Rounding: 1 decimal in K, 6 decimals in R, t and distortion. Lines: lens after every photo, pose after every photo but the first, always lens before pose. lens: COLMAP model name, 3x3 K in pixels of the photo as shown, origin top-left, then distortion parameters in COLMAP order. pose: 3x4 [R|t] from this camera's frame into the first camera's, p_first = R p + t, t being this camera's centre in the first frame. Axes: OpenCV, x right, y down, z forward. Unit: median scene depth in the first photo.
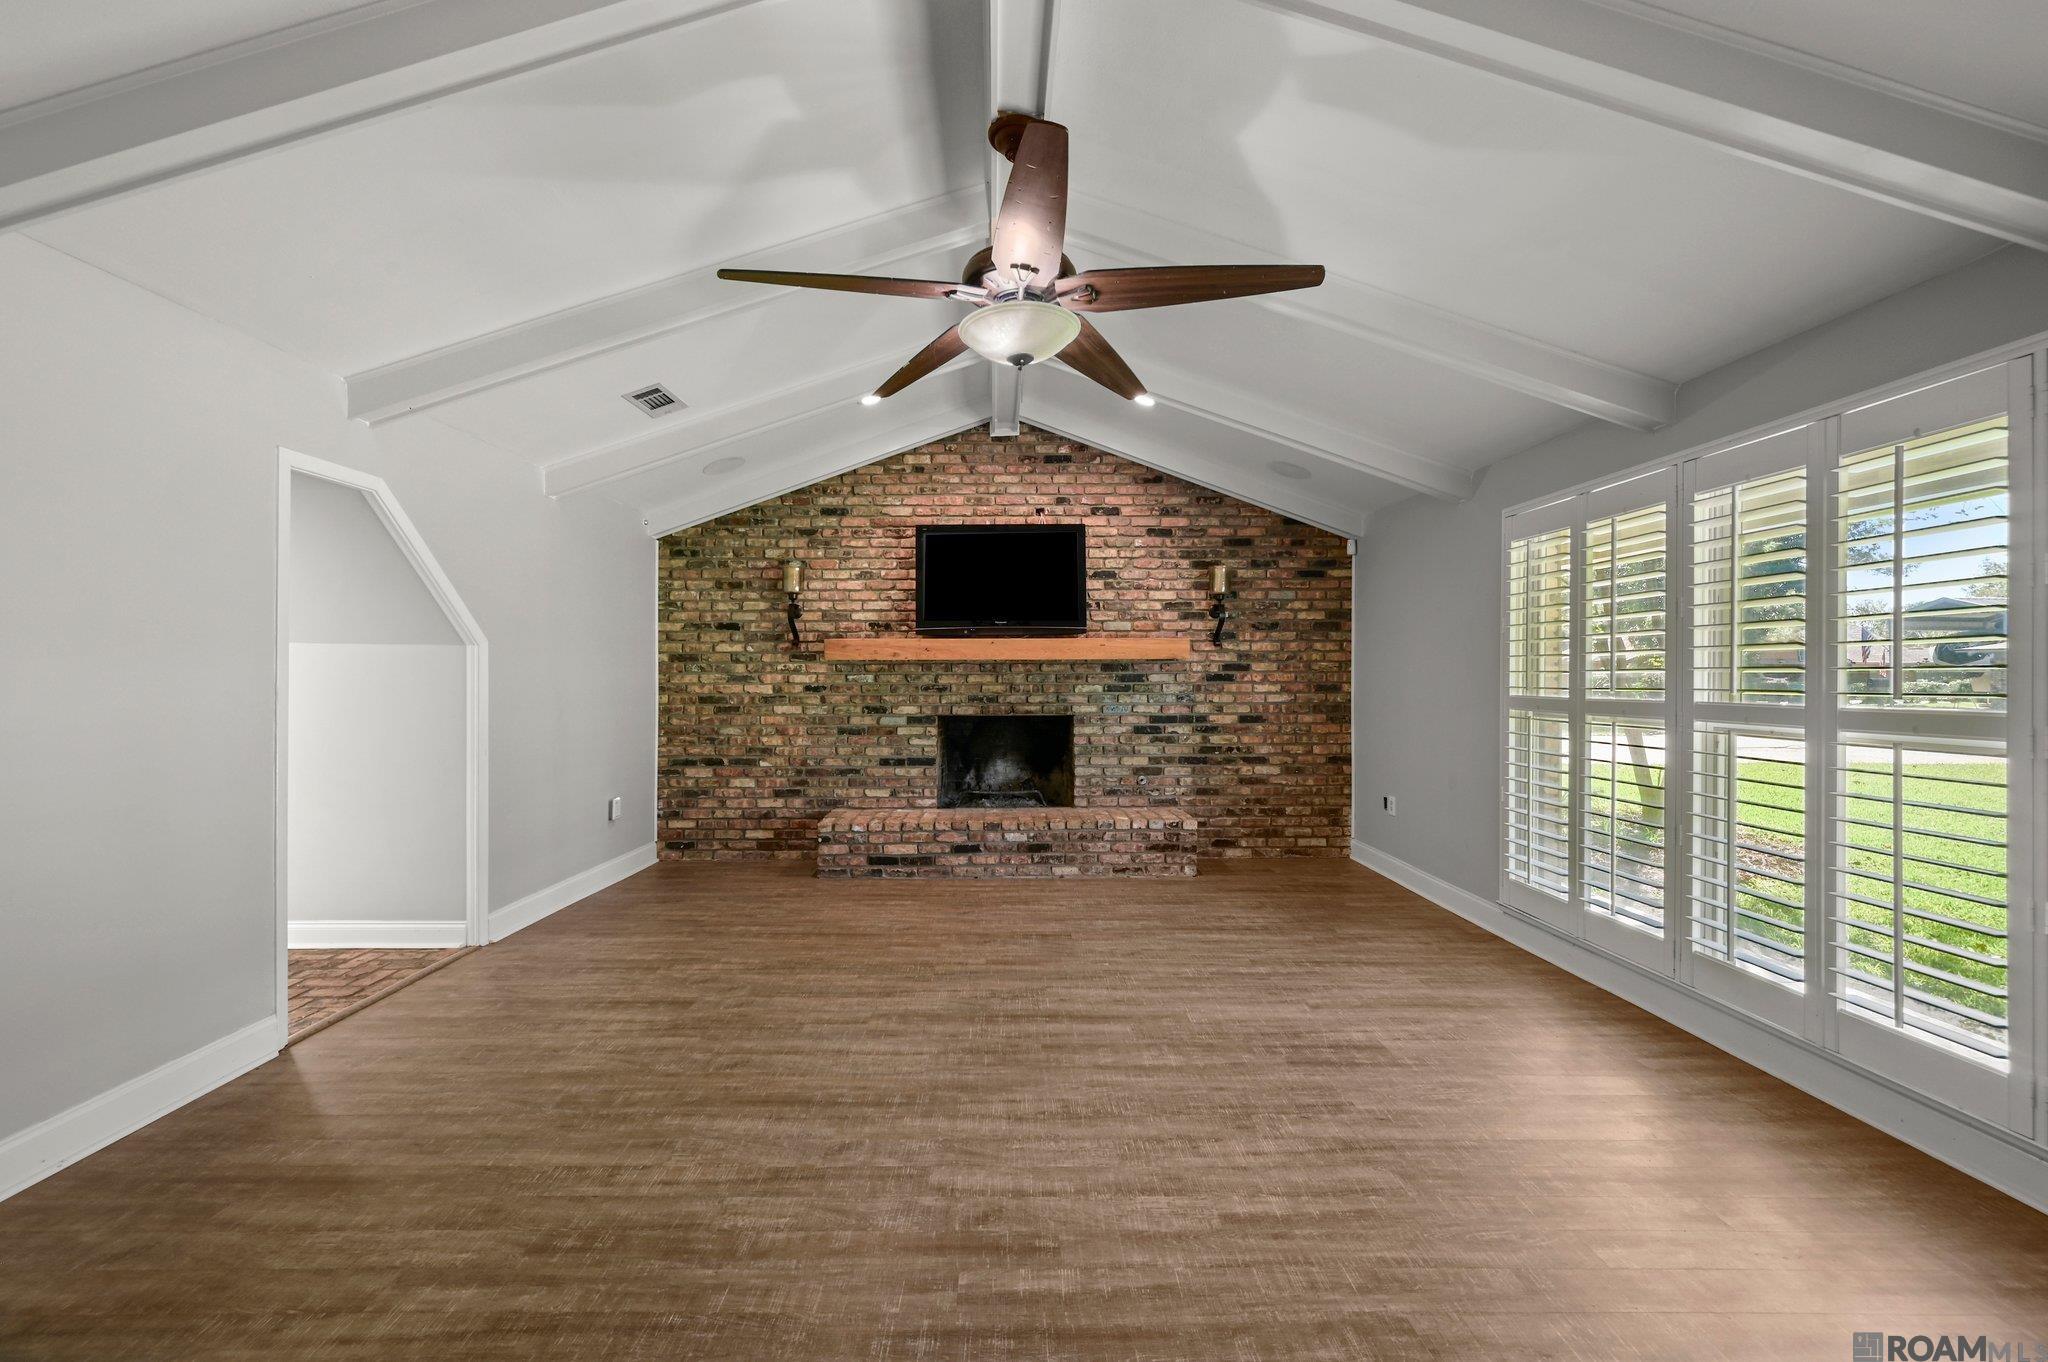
lens RADIAL K [[828.7, 0, 974.7], [0, 828.7, 680.2], [0, 0, 1]] dist [0.000588, 0.000128]
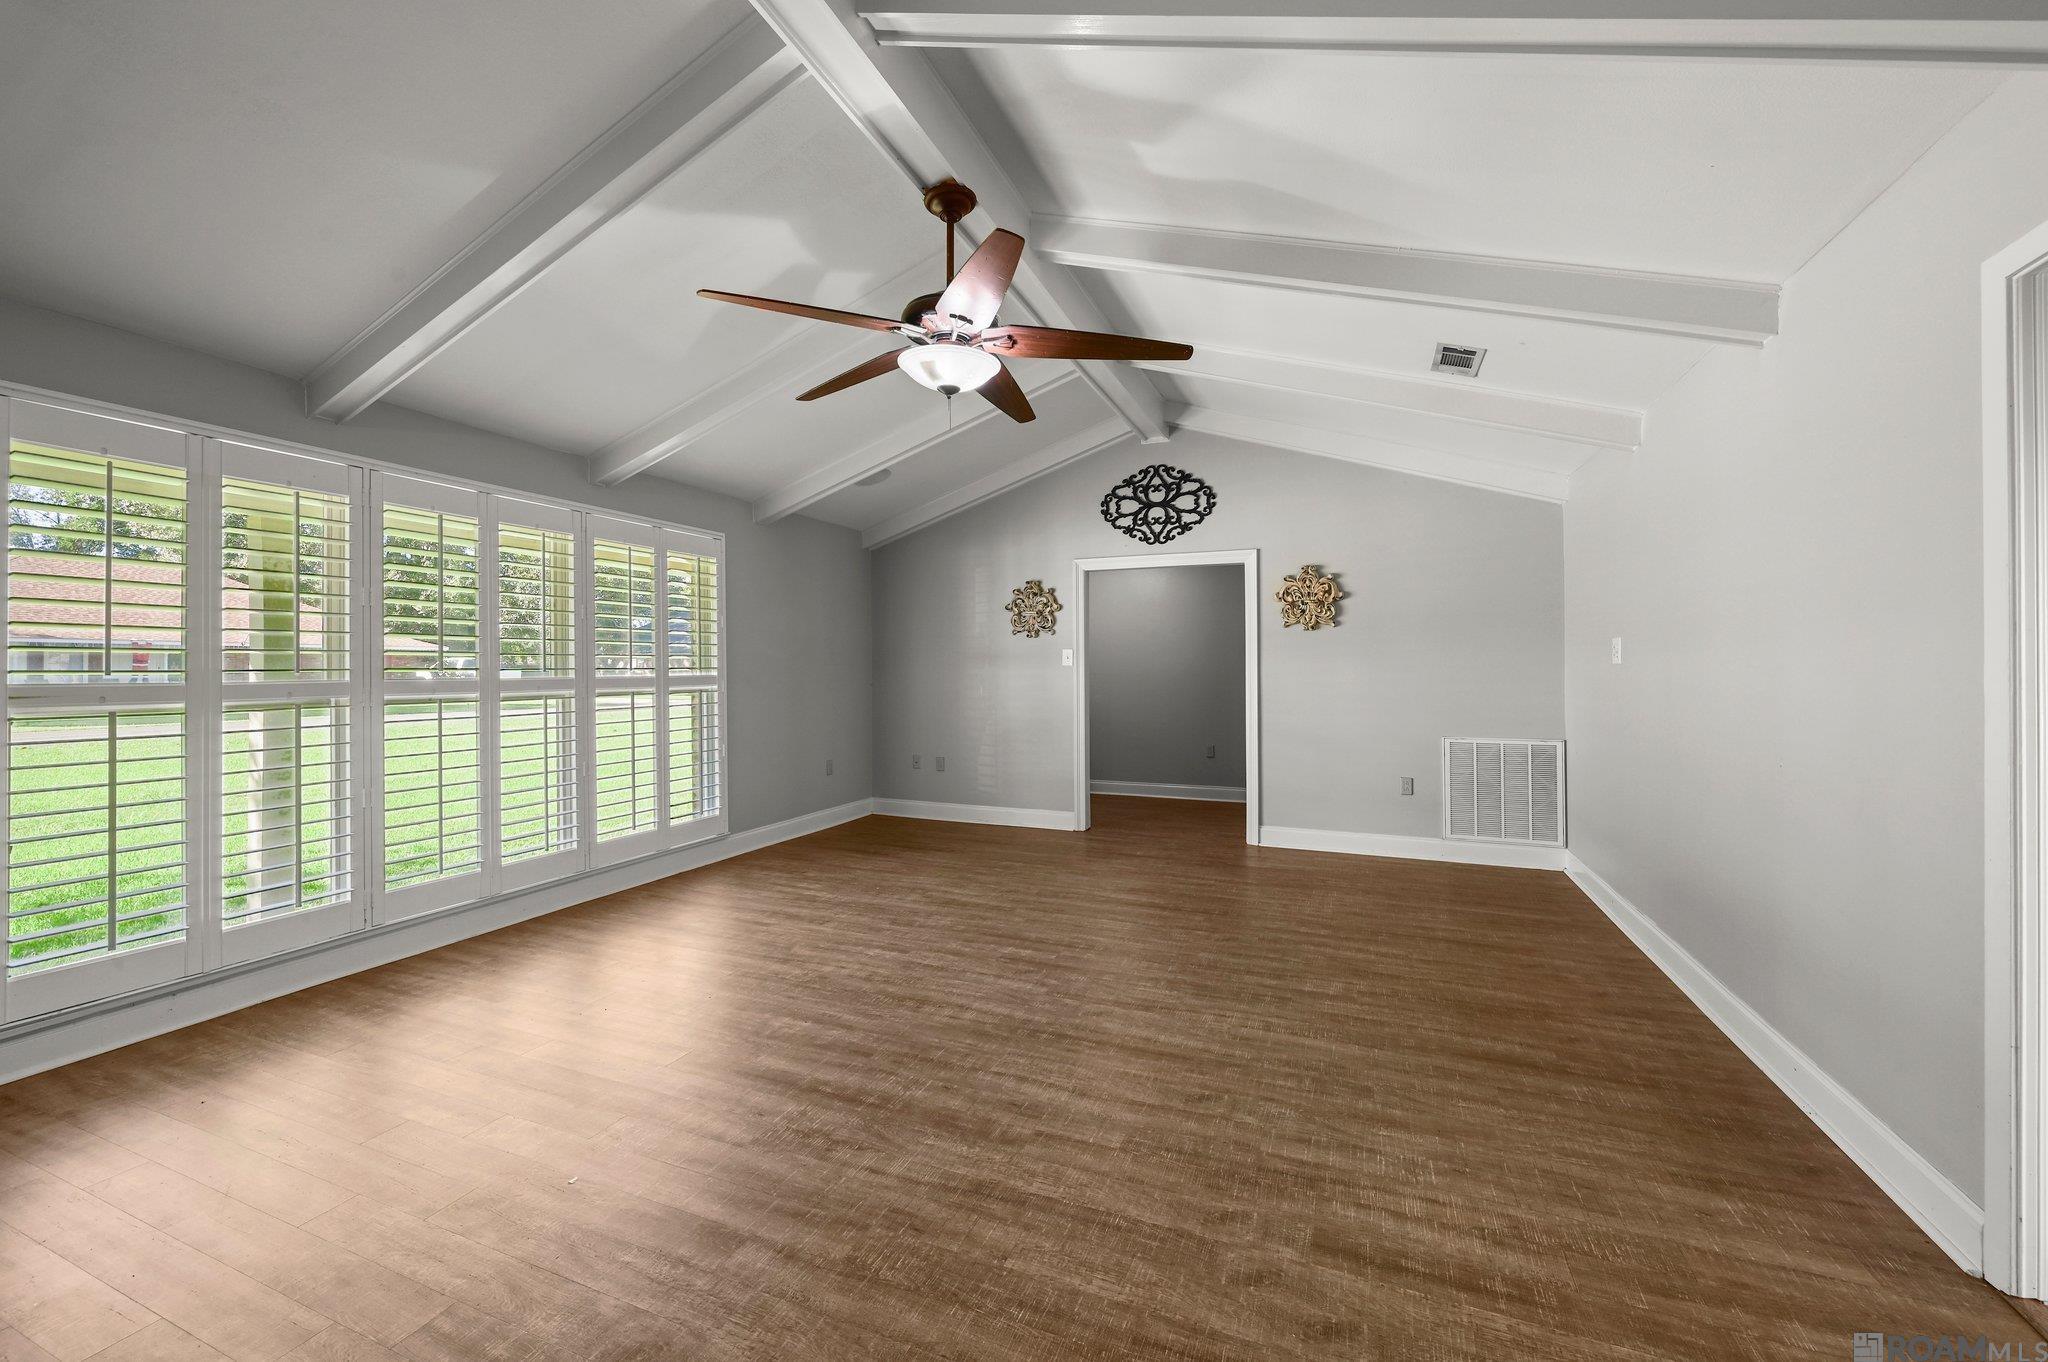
lens RADIAL K [[828.7, 0, 1013.2], [0, 828.7, 667.5], [0, 0, 1]] dist [0.000588, 0.000128]
pose [[-0.934907, -0.000006, 0.354893, -0.471170], [0.001967, 0.999985, 0.005197, 0.000816], [-0.354888, 0.005557, -0.934892, 2.145815]]
